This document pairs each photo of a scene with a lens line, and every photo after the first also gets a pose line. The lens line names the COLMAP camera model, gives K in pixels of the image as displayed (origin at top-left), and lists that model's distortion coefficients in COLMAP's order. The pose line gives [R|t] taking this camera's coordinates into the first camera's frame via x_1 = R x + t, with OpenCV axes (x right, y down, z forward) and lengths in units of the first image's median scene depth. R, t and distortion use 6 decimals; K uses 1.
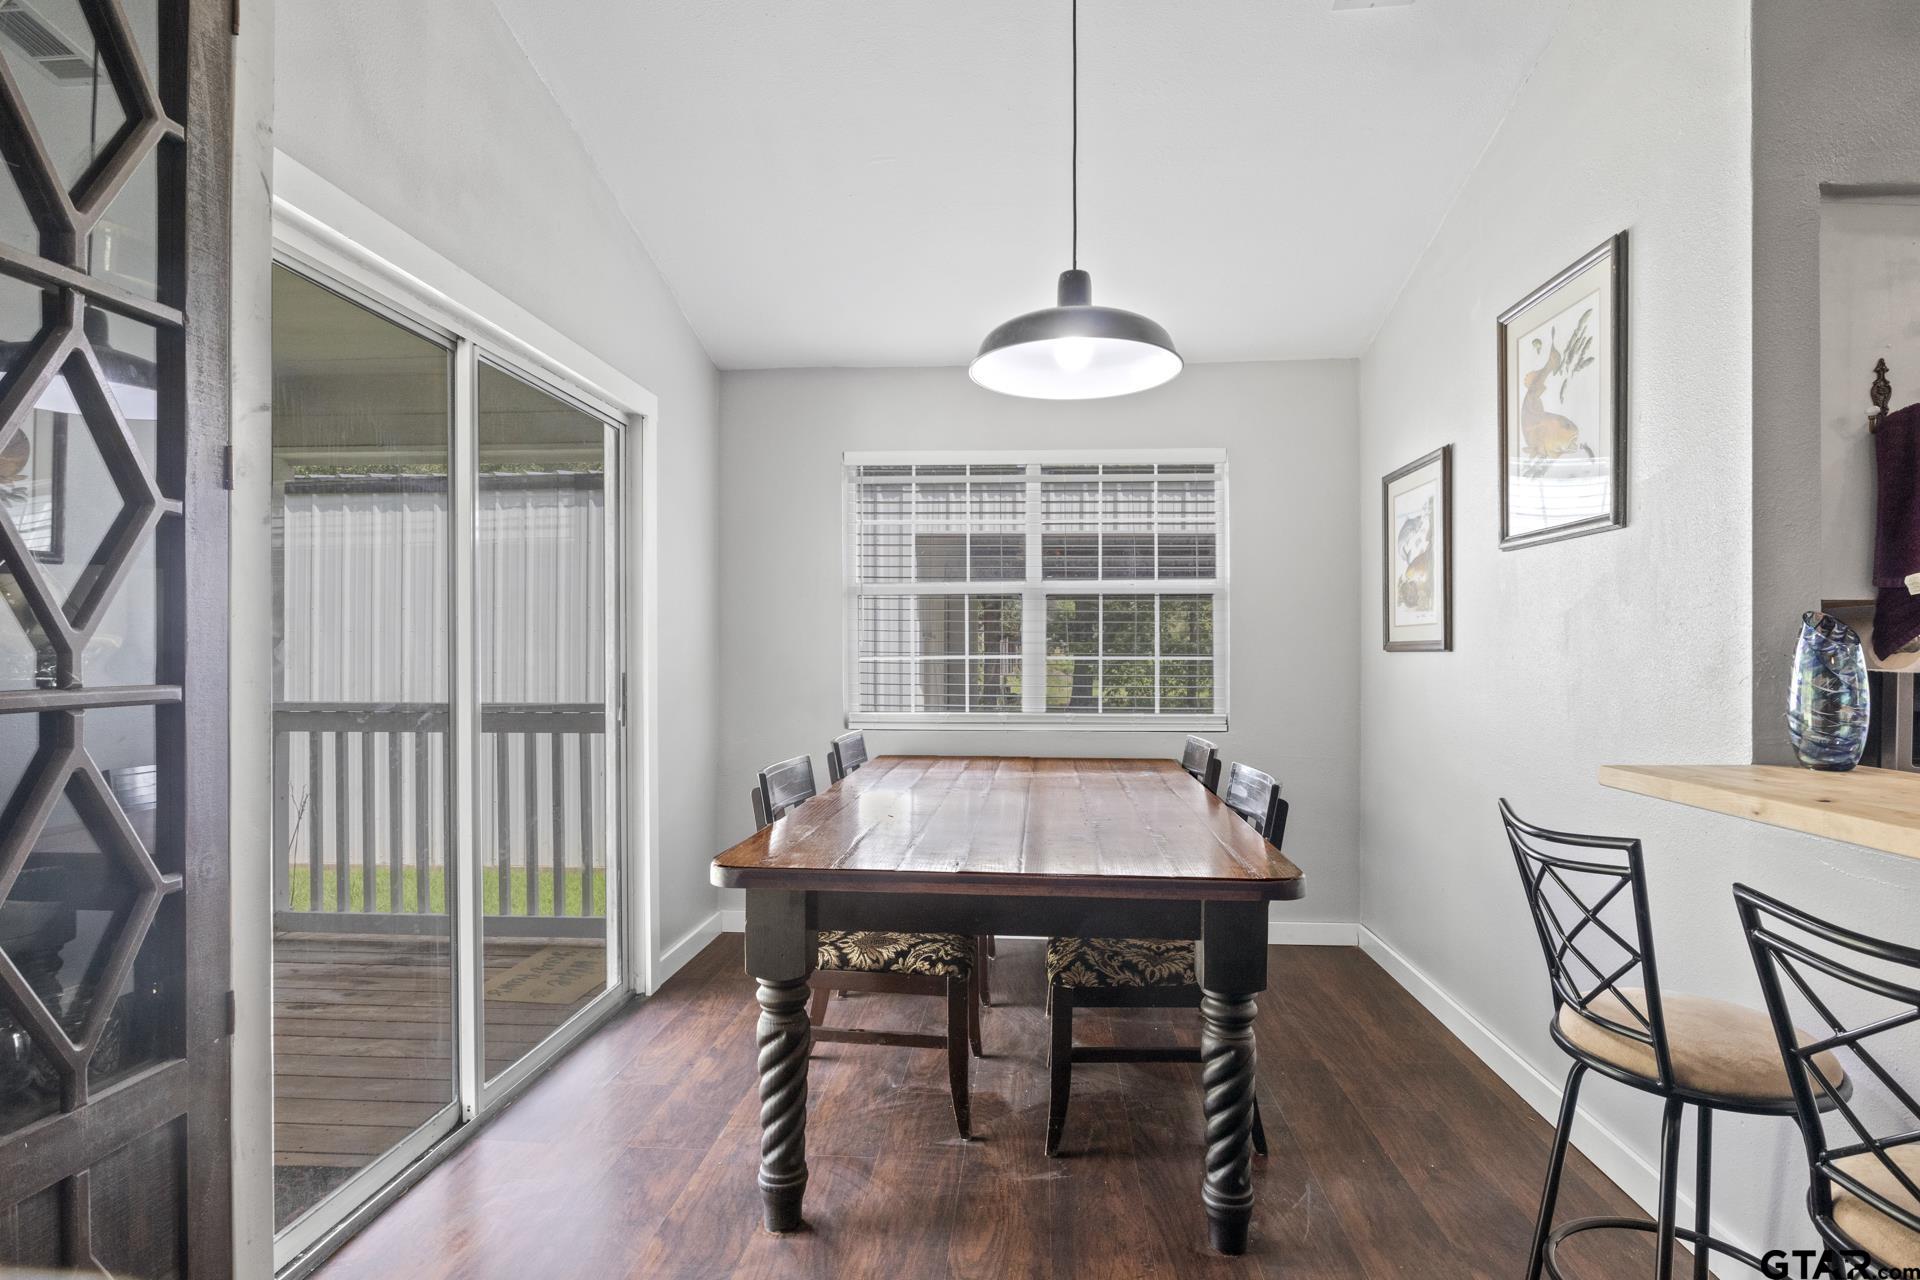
lens RADIAL K [[956.4, 0, 969.7], [0, 956.4, 650.3], [0, 0, 1]] dist [-0.008015, -0.000297]
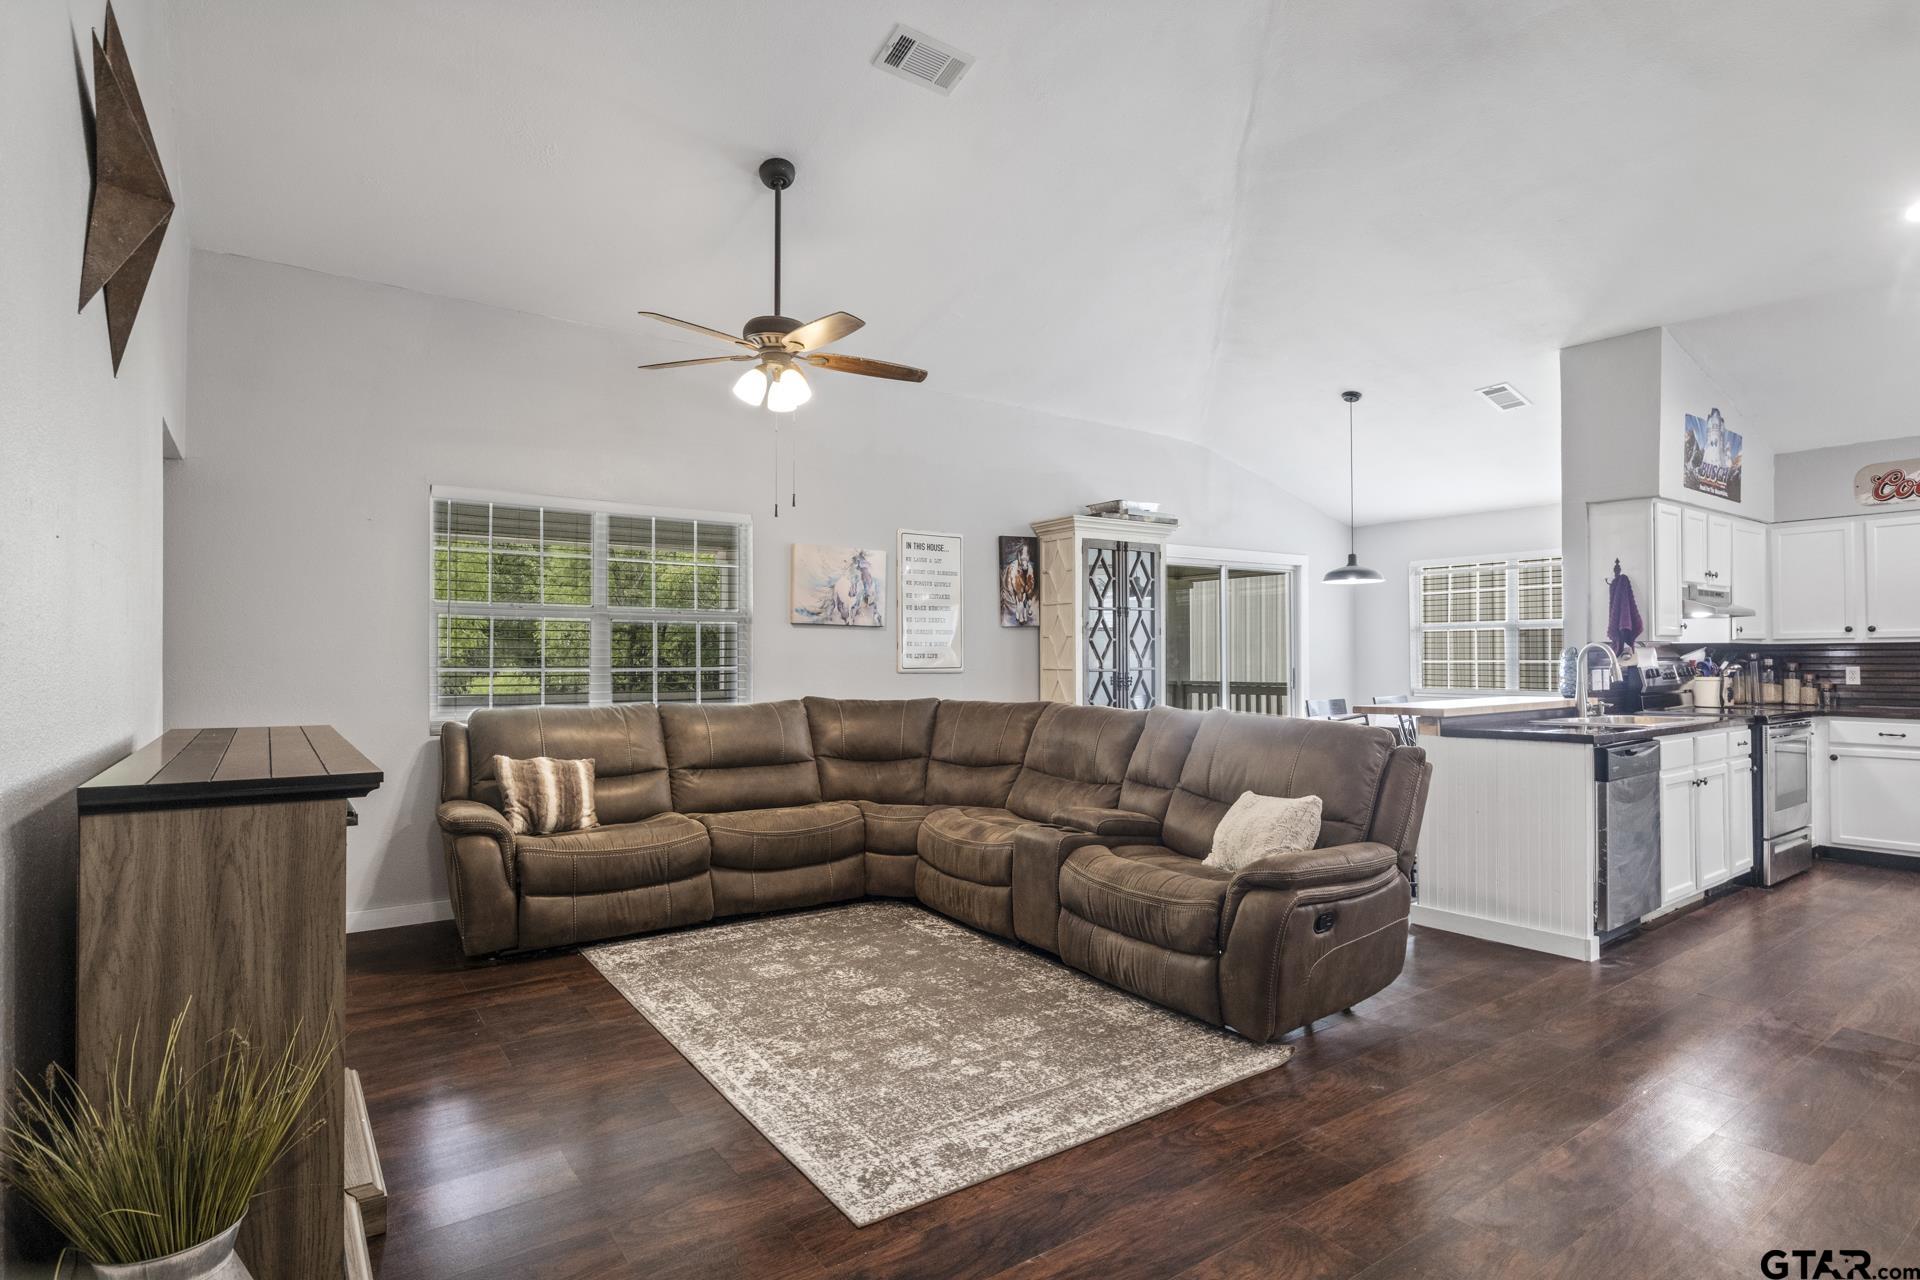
lens RADIAL K [[956.4, 0, 969.7], [0, 956.4, 633.8], [0, 0, 1]] dist [-0.008015, -0.000297]
pose [[0.645678, -0.033786, -0.762862, 1.014596], [0.013323, 0.999367, -0.032984, -0.004069], [0.763493, 0.011133, 0.645720, -1.274788]]
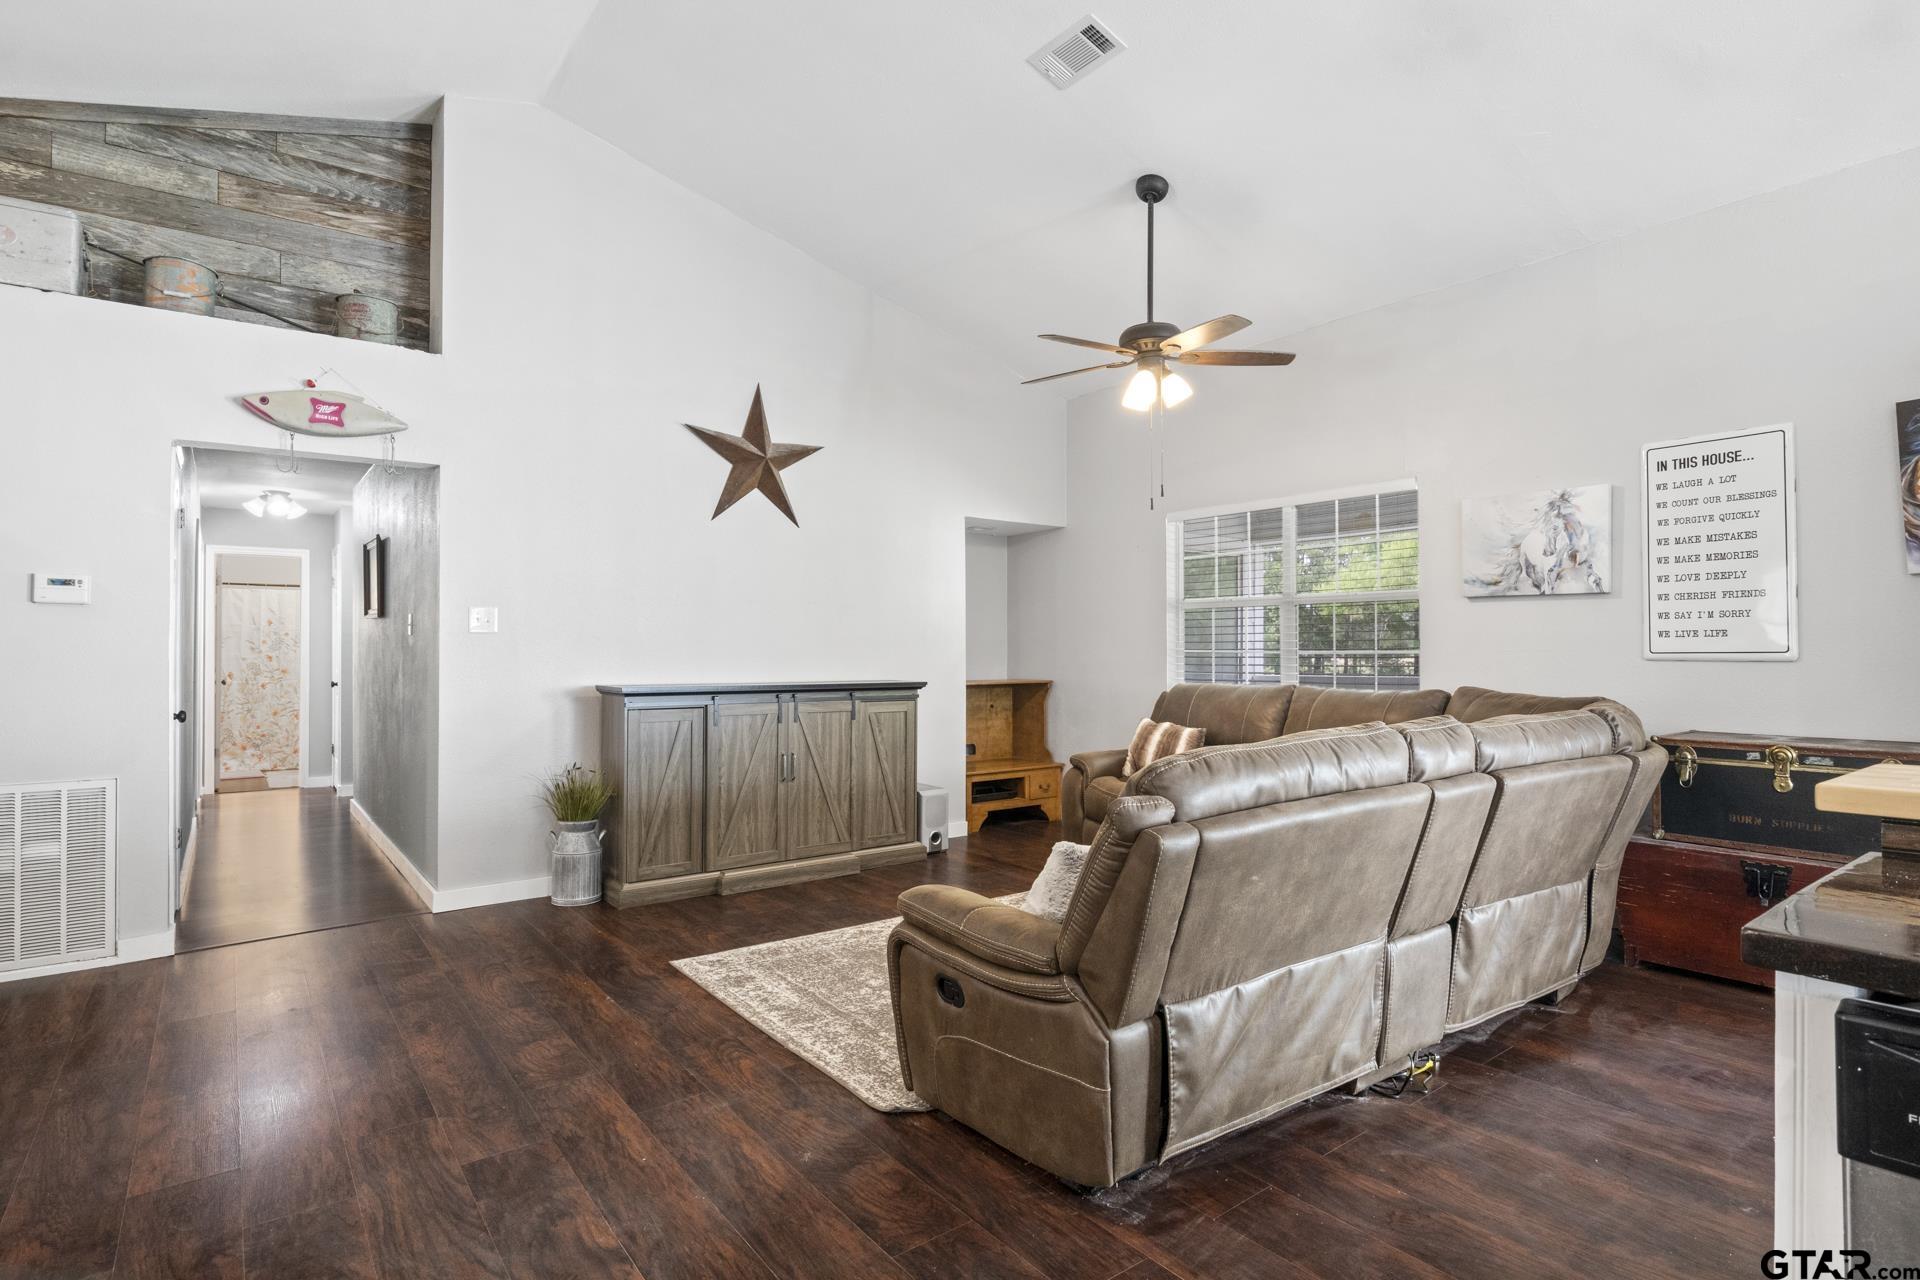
lens RADIAL K [[956.4, 0, 990.8], [0, 956.4, 649.3], [0, 0, 1]] dist [-0.008015, -0.000297]
pose [[-0.725221, -0.001315, -0.688515, 0.984409], [0.004545, 0.999967, -0.006698, -0.000479], [0.688502, -0.007987, -0.725191, 0.080143]]
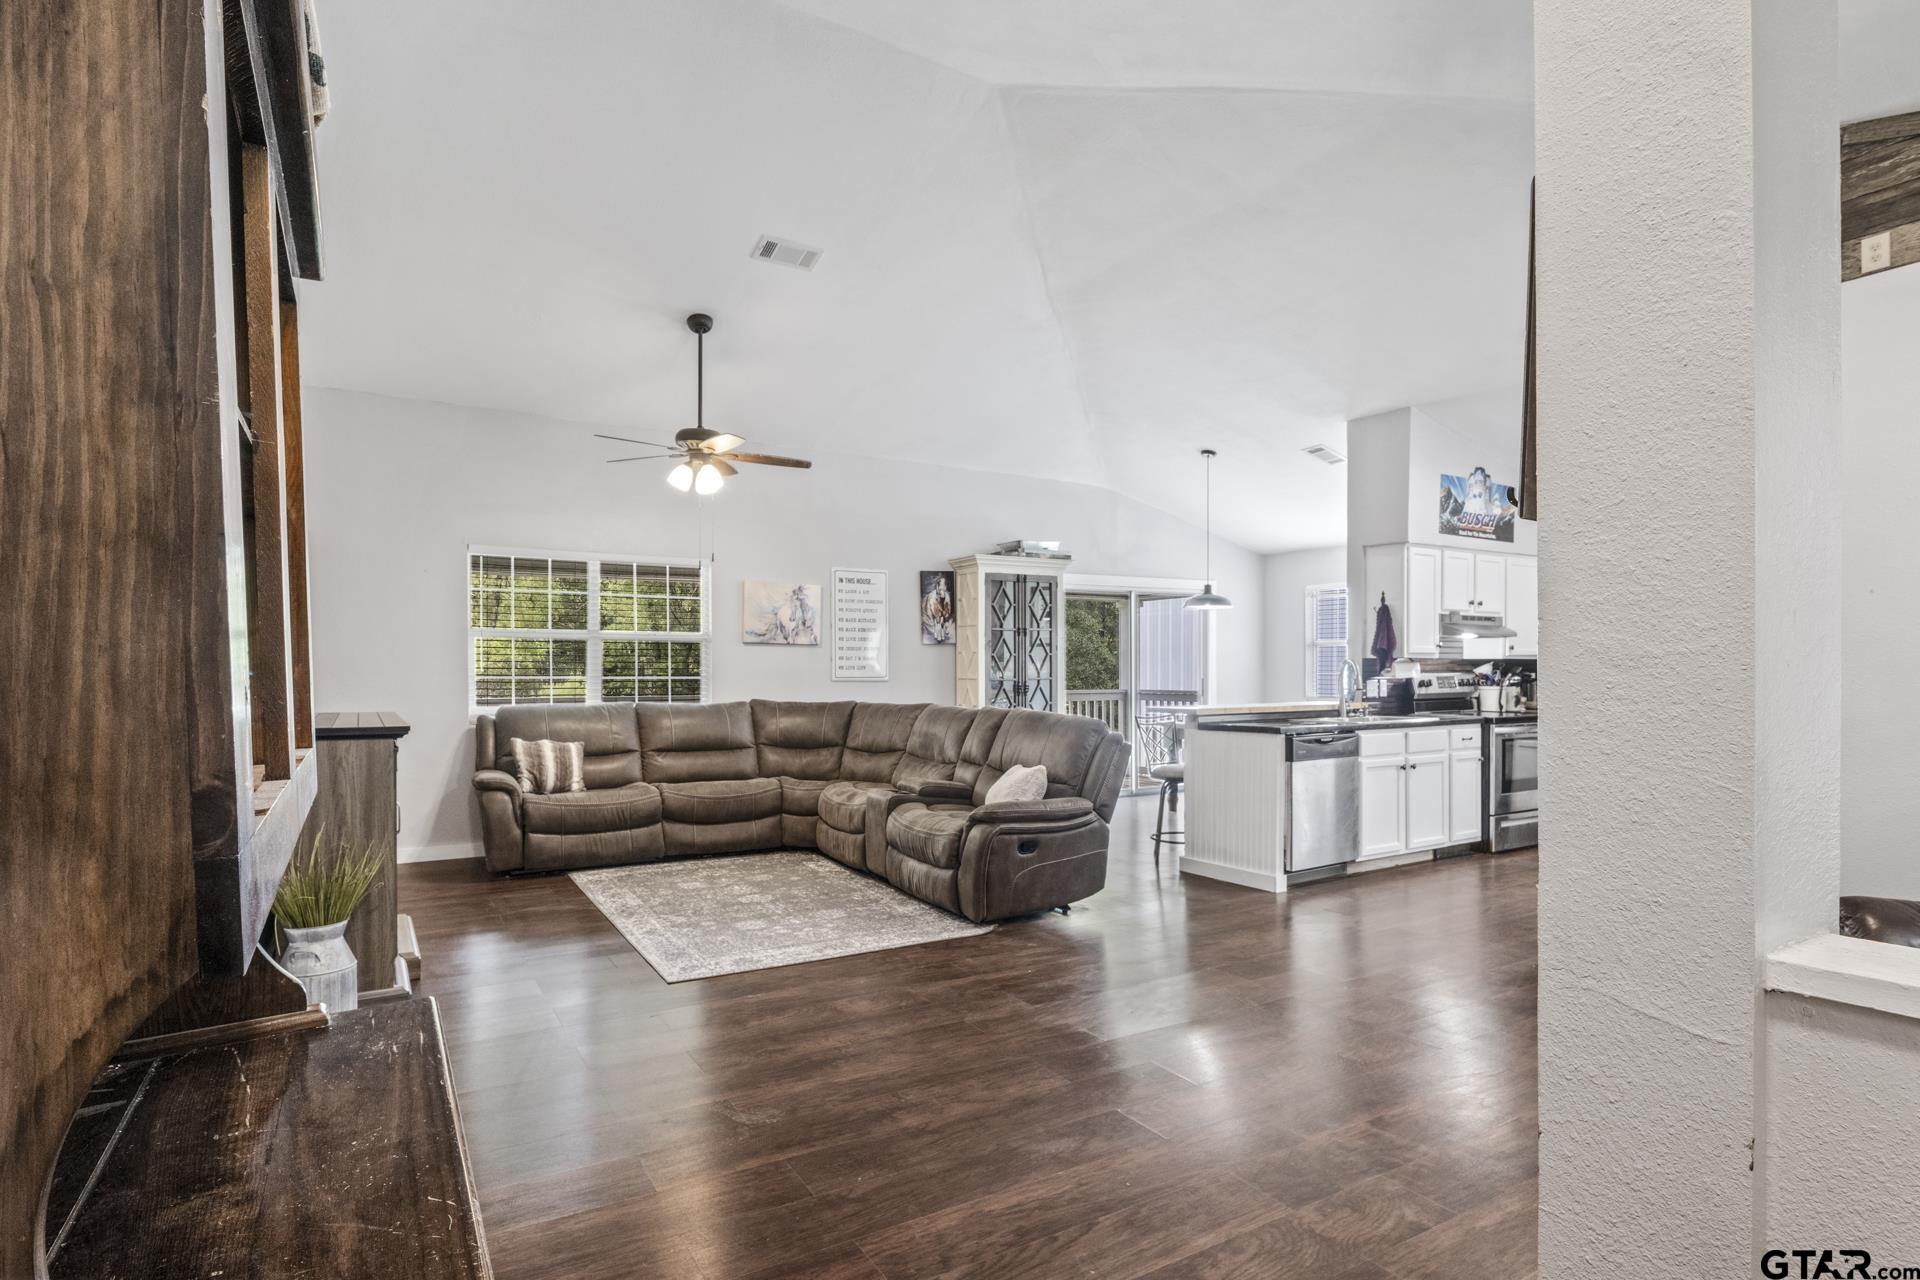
lens RADIAL K [[956.4, 0, 961.9], [0, 956.4, 664.3], [0, 0, 1]] dist [-0.008015, -0.000297]
pose [[0.588992, -0.016126, -0.807978, 1.577106], [0.010885, 0.999868, -0.012021, -0.000934], [0.808065, -0.001714, 0.589090, -1.308622]]
